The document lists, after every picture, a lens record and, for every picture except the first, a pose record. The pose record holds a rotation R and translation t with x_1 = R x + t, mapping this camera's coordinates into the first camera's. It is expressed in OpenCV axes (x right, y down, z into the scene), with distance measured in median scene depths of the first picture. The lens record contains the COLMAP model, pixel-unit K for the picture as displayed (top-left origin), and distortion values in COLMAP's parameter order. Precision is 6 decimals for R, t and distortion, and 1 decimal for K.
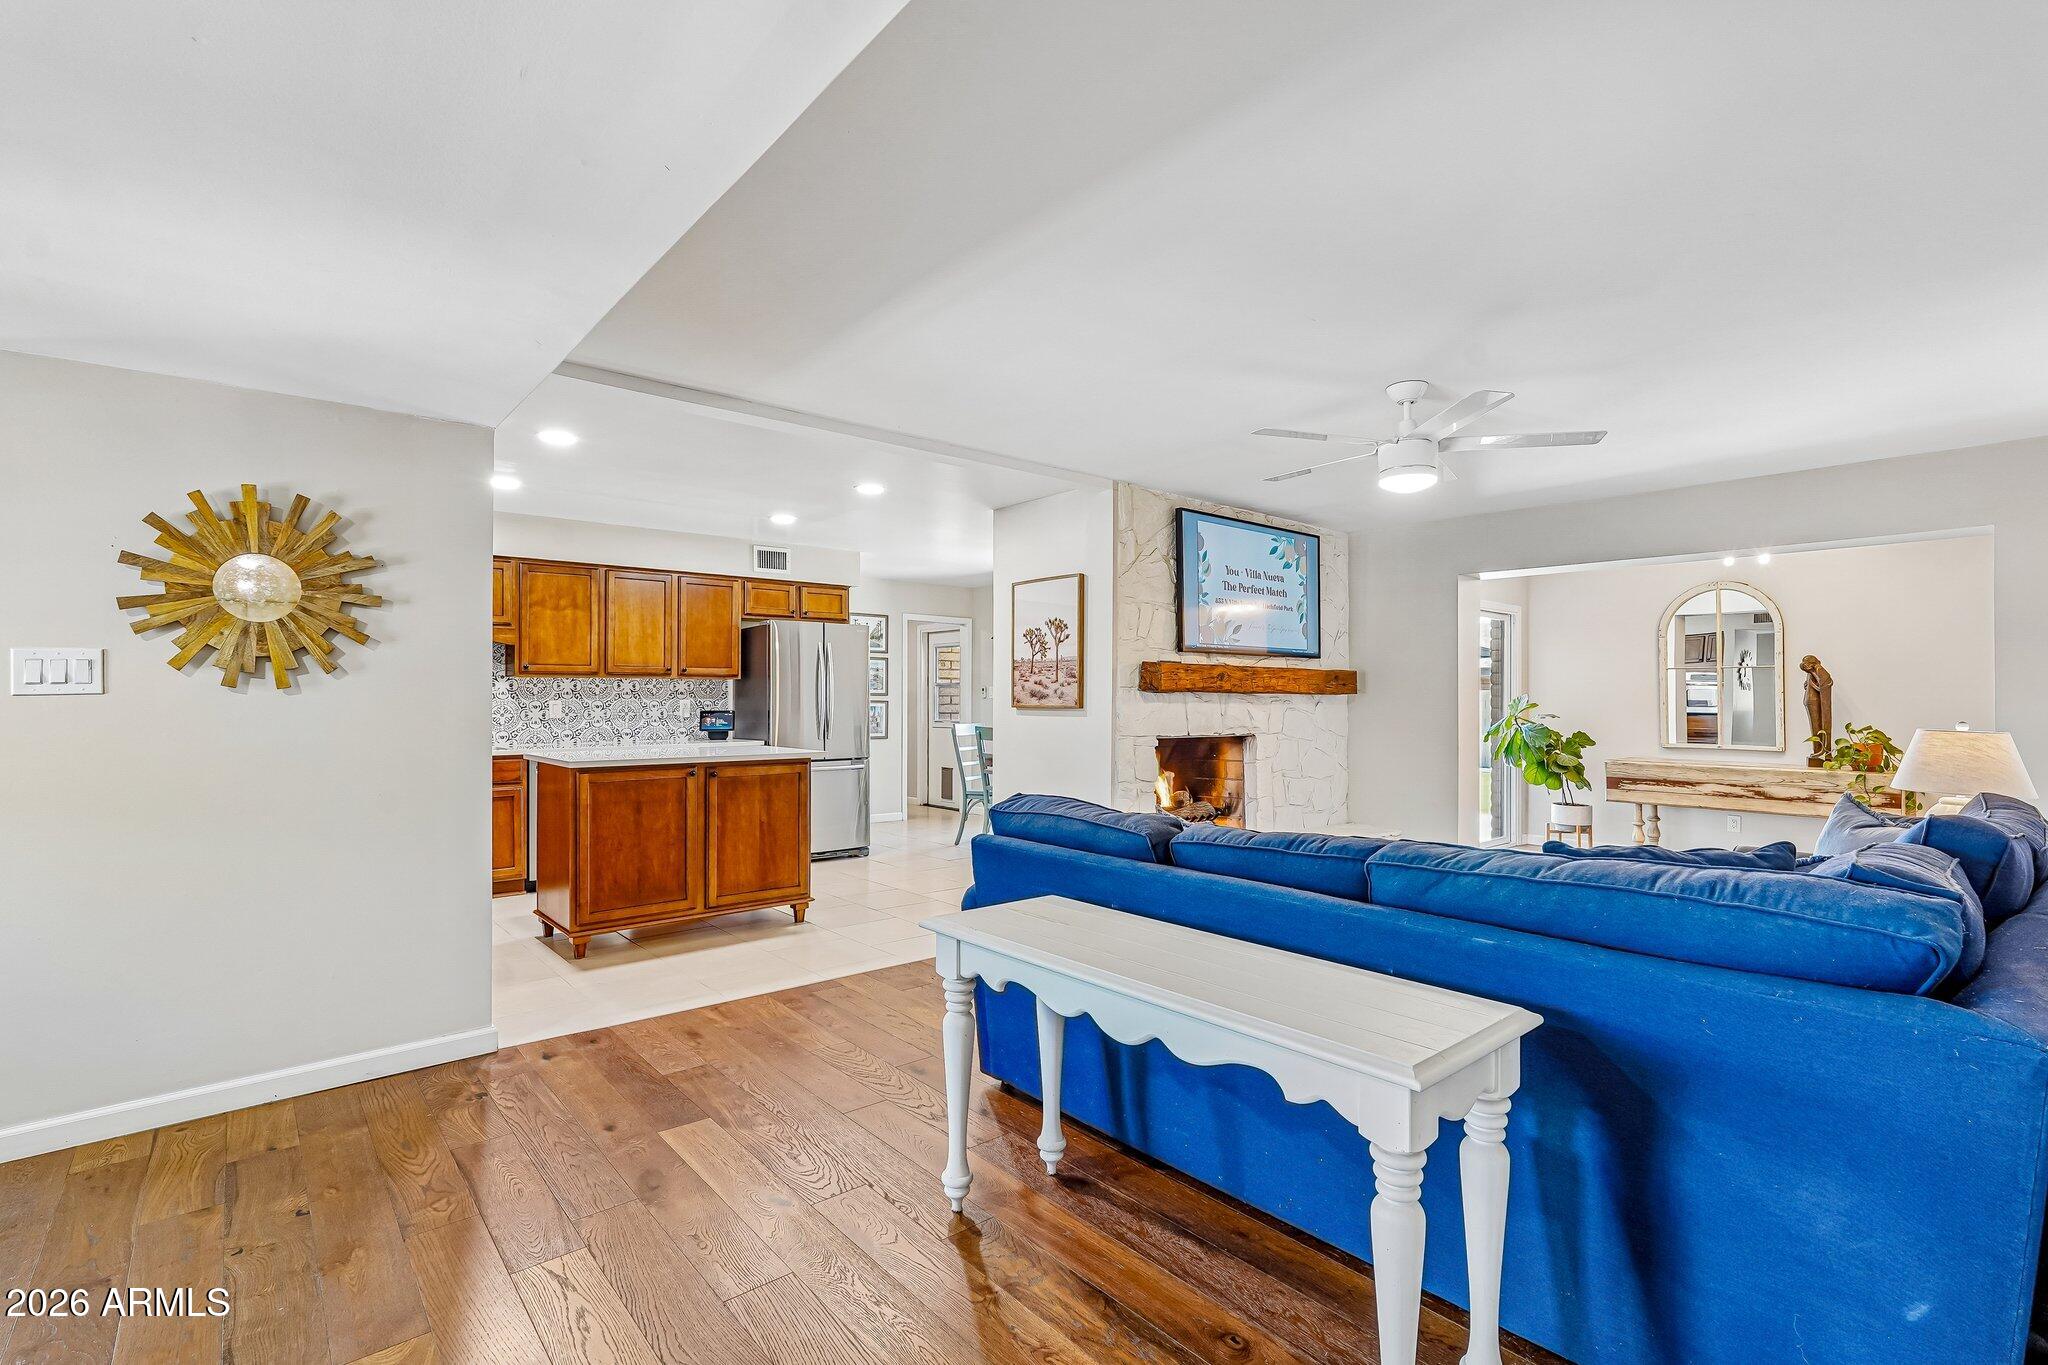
lens RADIAL K [[938.3, 0, 1018.5], [0, 938.3, 685.5], [0, 0, 1]] dist [-0.002659, 0.002274]
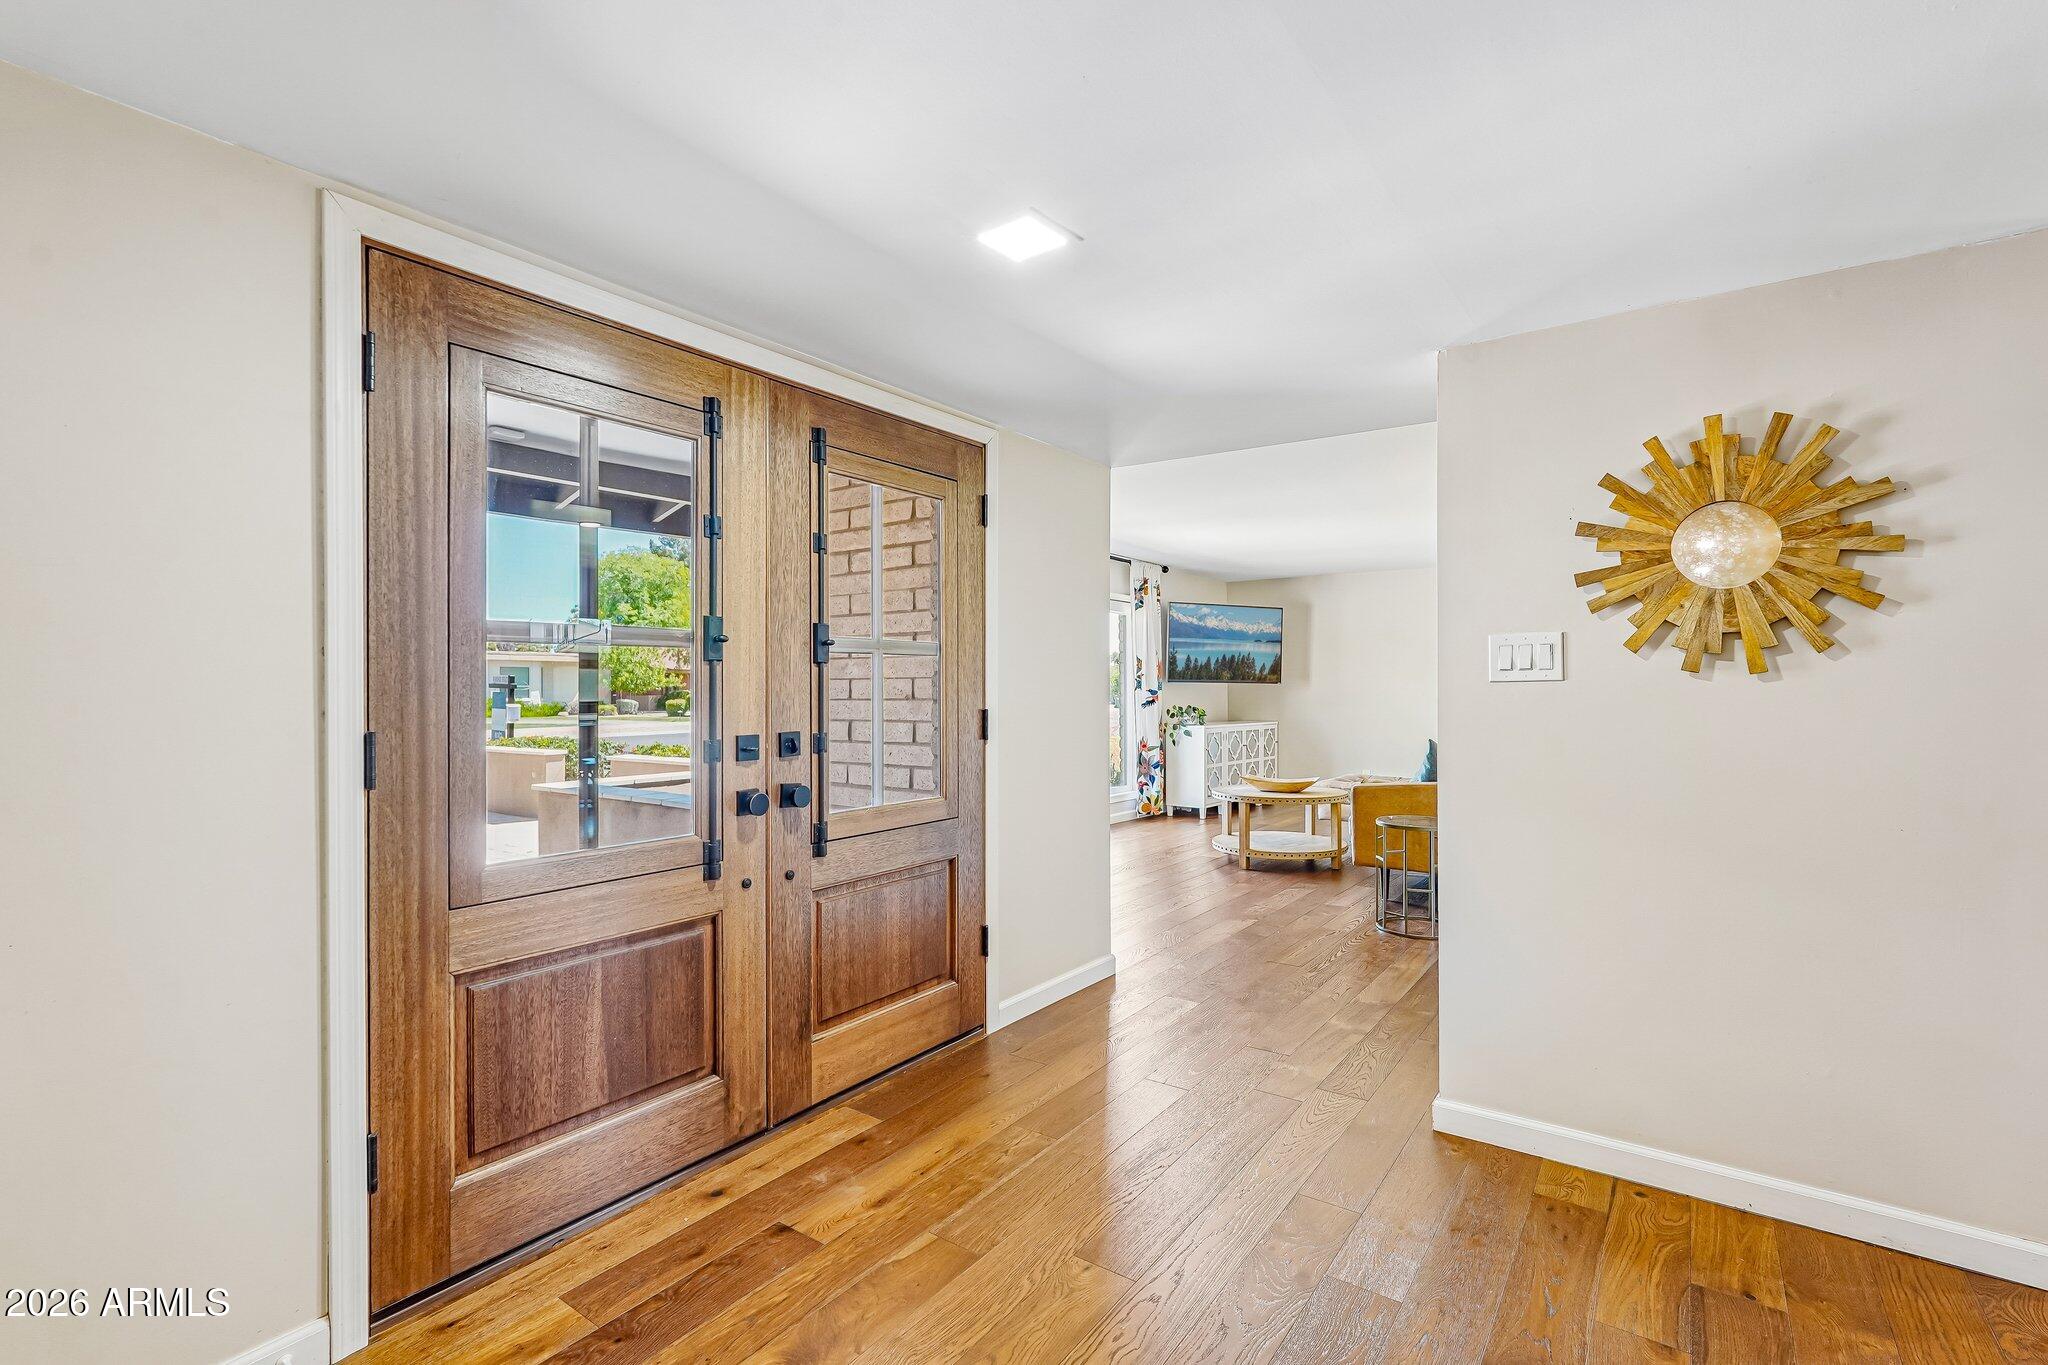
lens RADIAL K [[938.3, 0, 1021.1], [0, 938.3, 683.6], [0, 0, 1]] dist [-0.002659, 0.002274]
pose [[0.252683, 0.005033, -0.967536, -0.195394], [0.009840, 0.999921, 0.007771, -0.000374], [0.967499, -0.011484, 0.252614, 0.225510]]
